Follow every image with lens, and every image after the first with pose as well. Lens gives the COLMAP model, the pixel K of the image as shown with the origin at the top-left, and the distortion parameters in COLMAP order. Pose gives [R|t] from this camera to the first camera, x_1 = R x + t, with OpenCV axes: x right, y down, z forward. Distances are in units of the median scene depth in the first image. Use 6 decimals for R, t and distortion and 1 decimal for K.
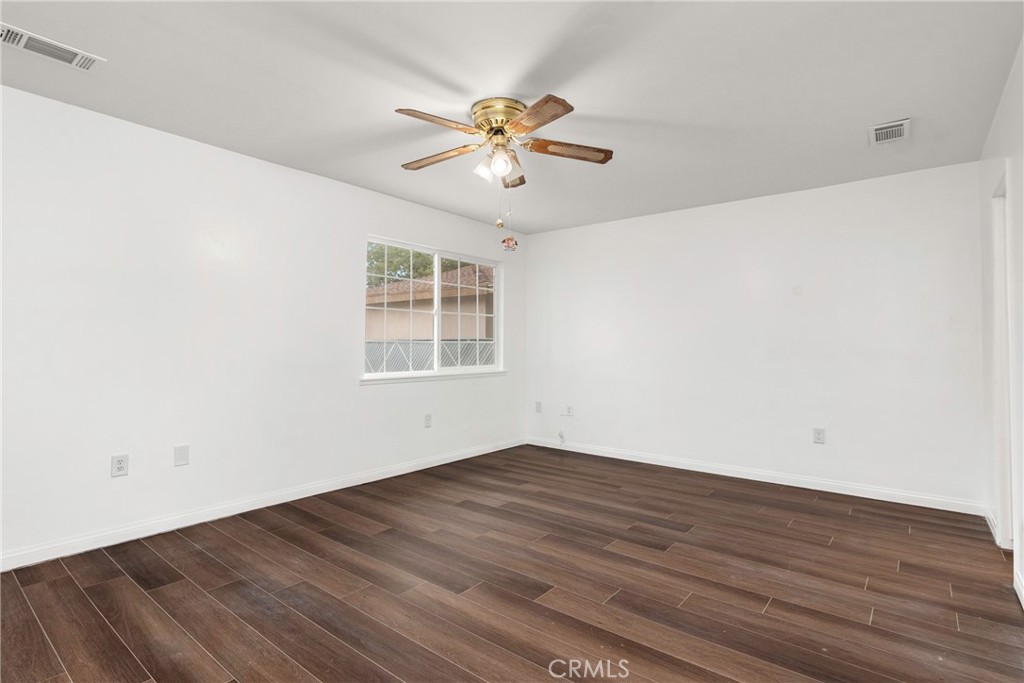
lens RADIAL K [[502.3, 0, 512.0], [0, 502.3, 341.5], [0, 0, 1]] dist [-0.028813, 0.000350]
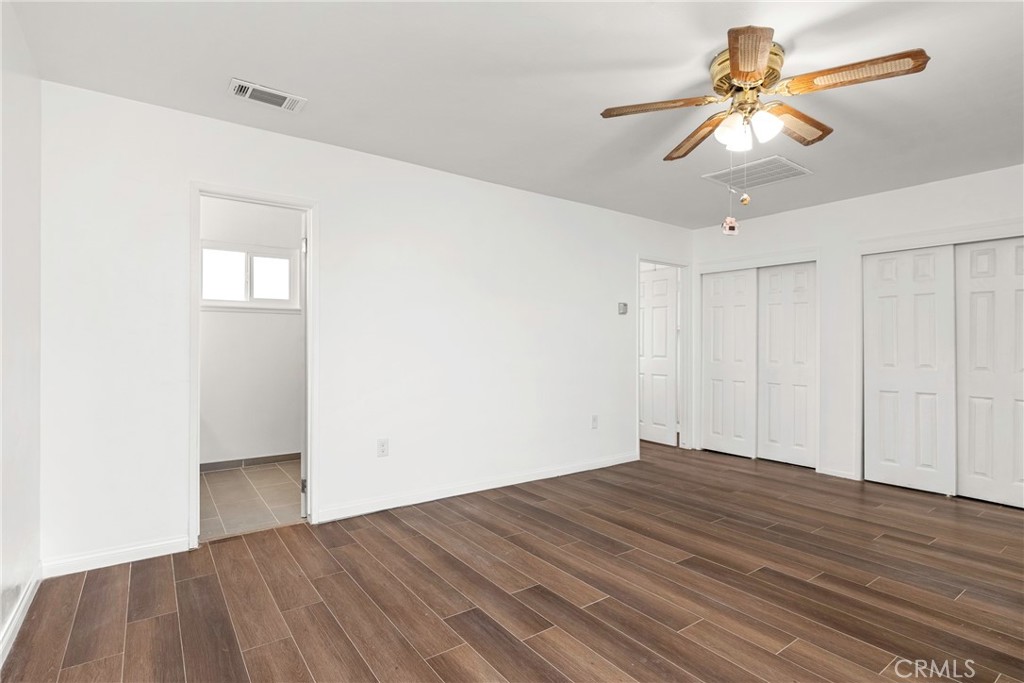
lens RADIAL K [[502.3, 0, 512.0], [0, 502.3, 341.5], [0, 0, 1]] dist [-0.028813, 0.000350]
pose [[-0.965195, -0.000317, 0.261532, 0.137448], [-0.004115, 0.999894, -0.013974, 0.014814], [-0.261500, -0.014564, -0.965094, 2.027350]]
